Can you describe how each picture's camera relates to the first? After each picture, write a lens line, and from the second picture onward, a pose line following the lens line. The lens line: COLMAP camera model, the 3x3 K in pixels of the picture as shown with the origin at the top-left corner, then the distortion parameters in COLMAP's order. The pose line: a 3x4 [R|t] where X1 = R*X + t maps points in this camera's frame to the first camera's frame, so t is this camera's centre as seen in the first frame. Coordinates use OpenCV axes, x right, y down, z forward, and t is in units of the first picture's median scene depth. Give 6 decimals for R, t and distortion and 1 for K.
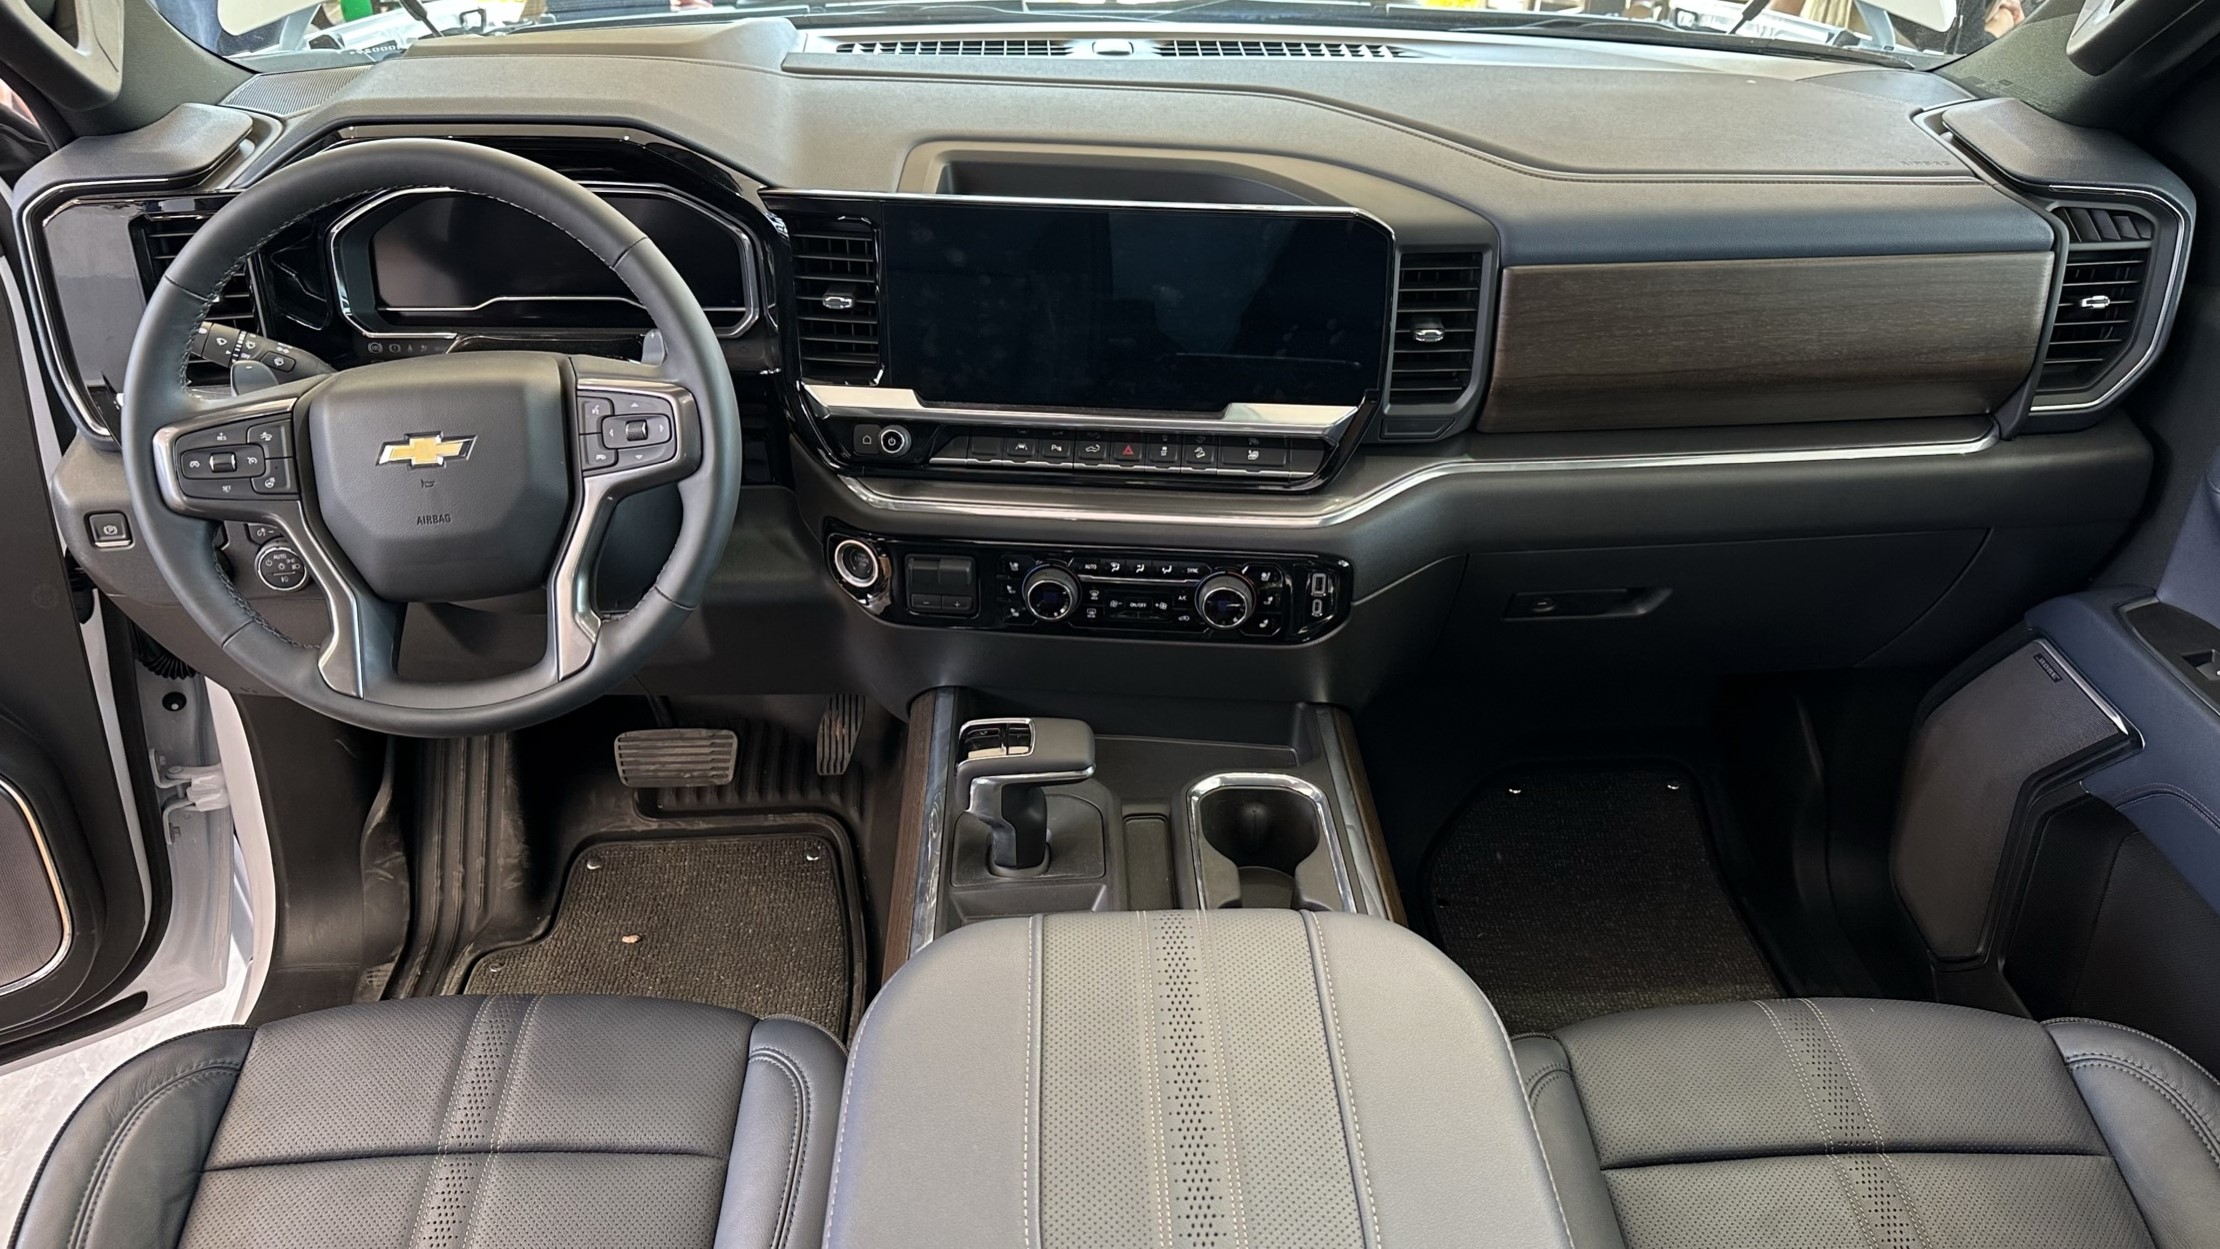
lens RADIAL K [[1674.6, 0, 1216.1], [0, 1674.6, 620.7], [0, 0, 1]] dist [0.004305, -0.063530]
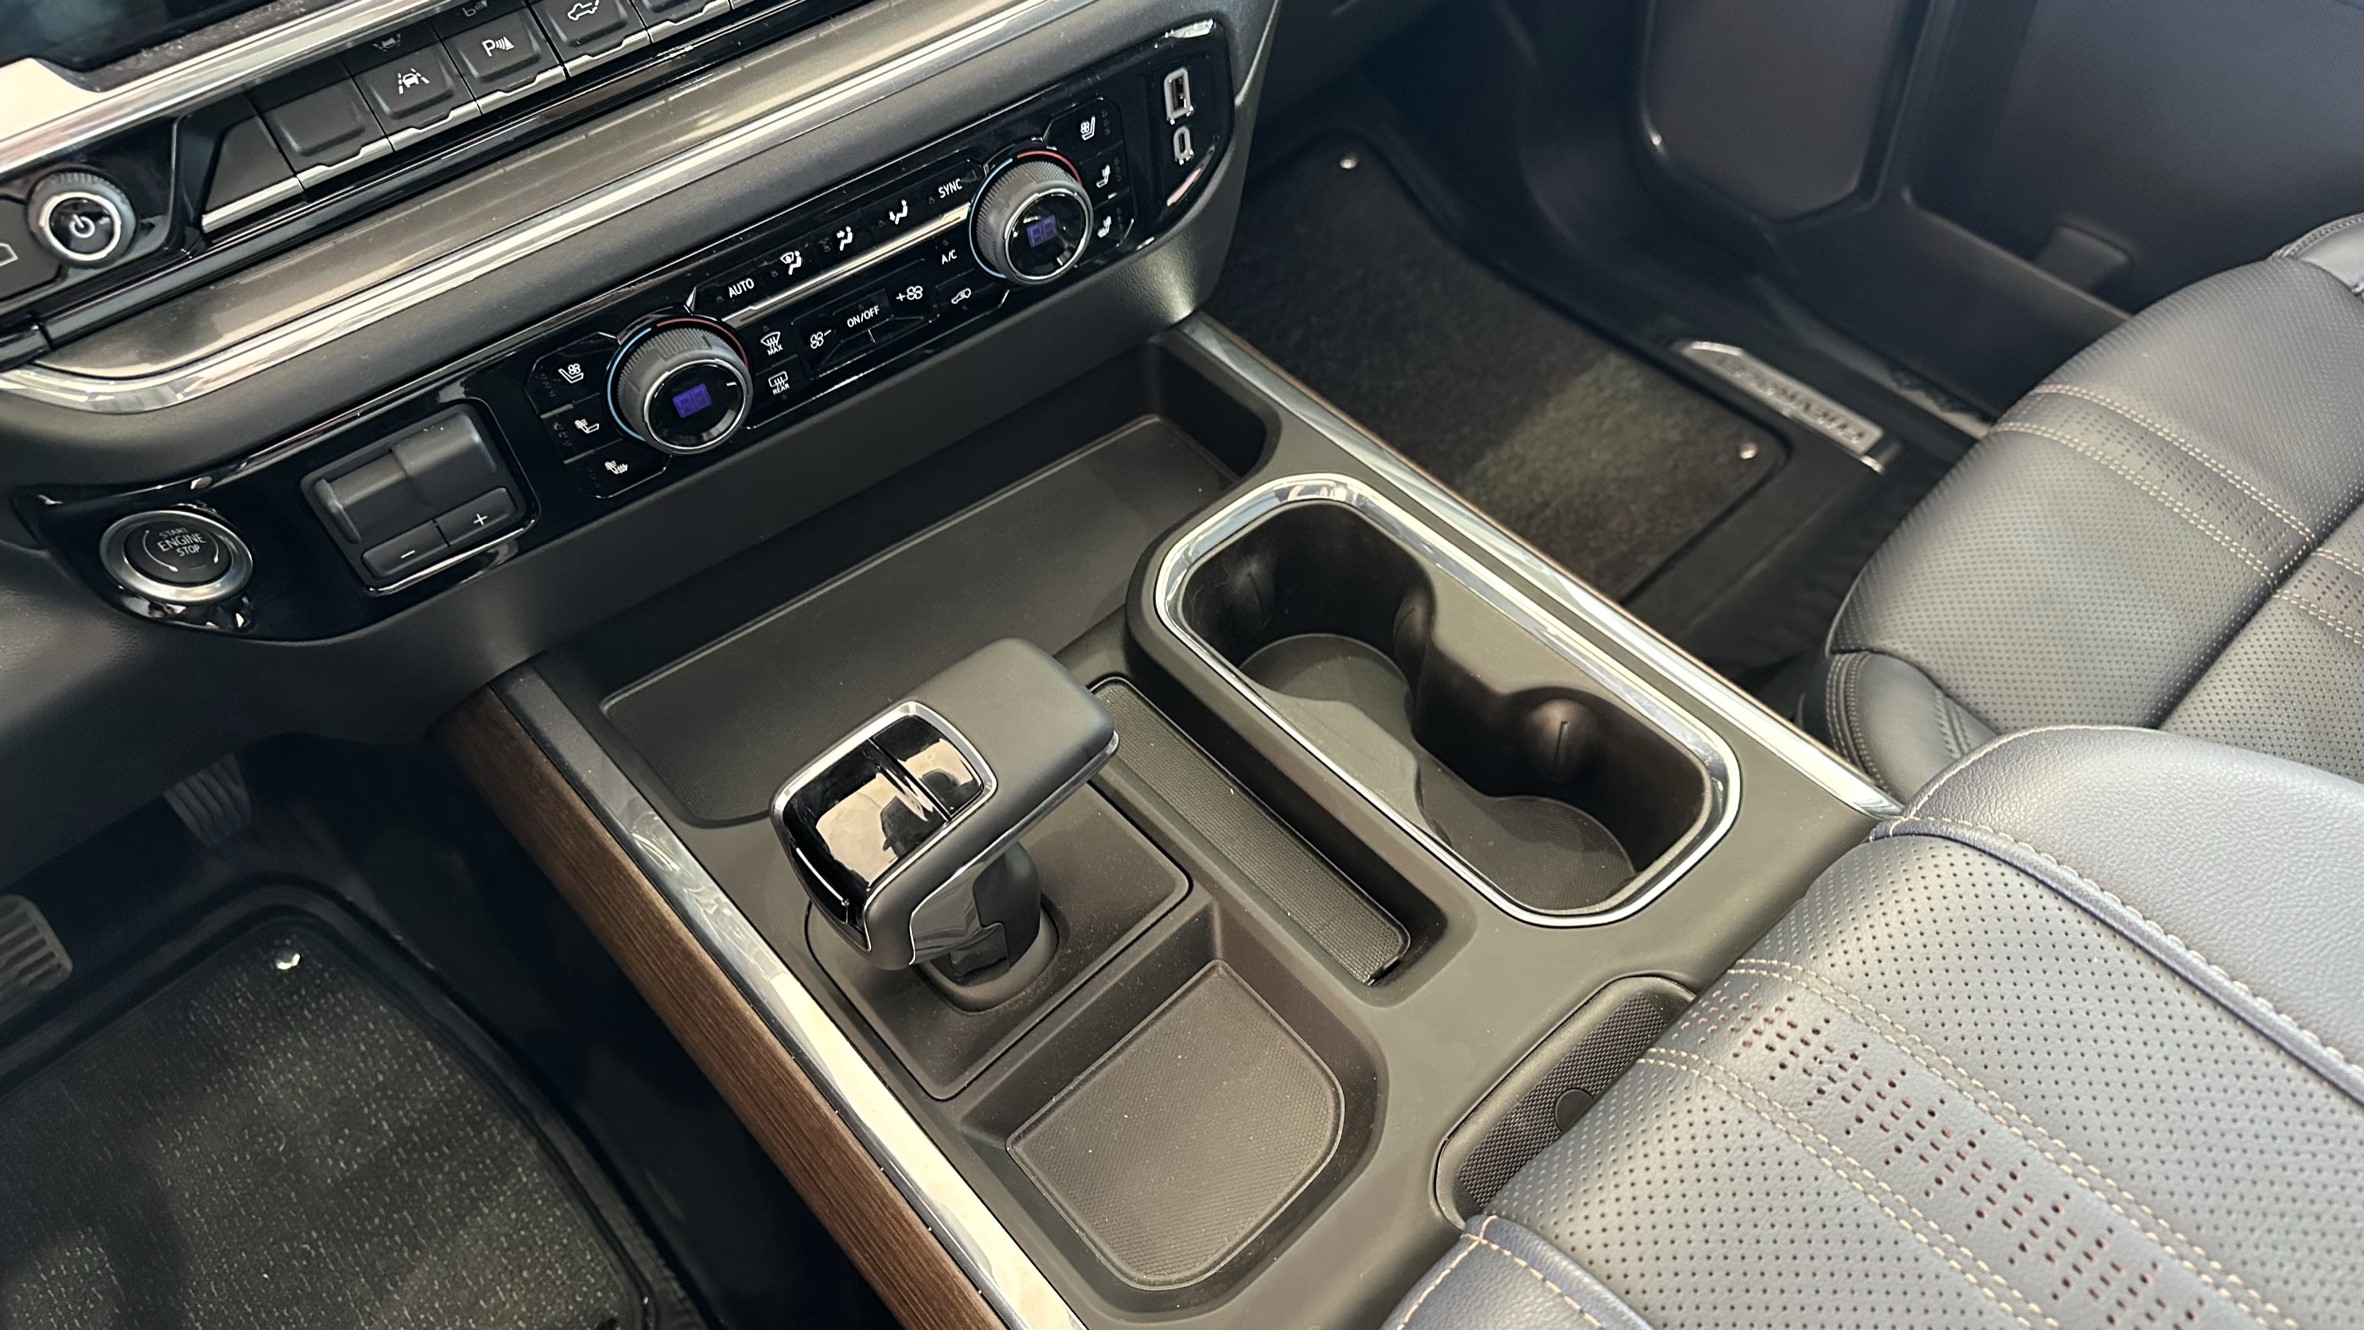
lens RADIAL K [[1704.3, 0, 1182.0], [0, 1704.3, 665.0], [0, 0, 1]] dist [-0.002471, -0.004533]
pose [[0.801880, -0.525131, 0.285003, -0.177160], [0.387105, 0.819965, 0.421672, -0.103523], [-0.455125, -0.227804, 0.860794, 0.633034]]
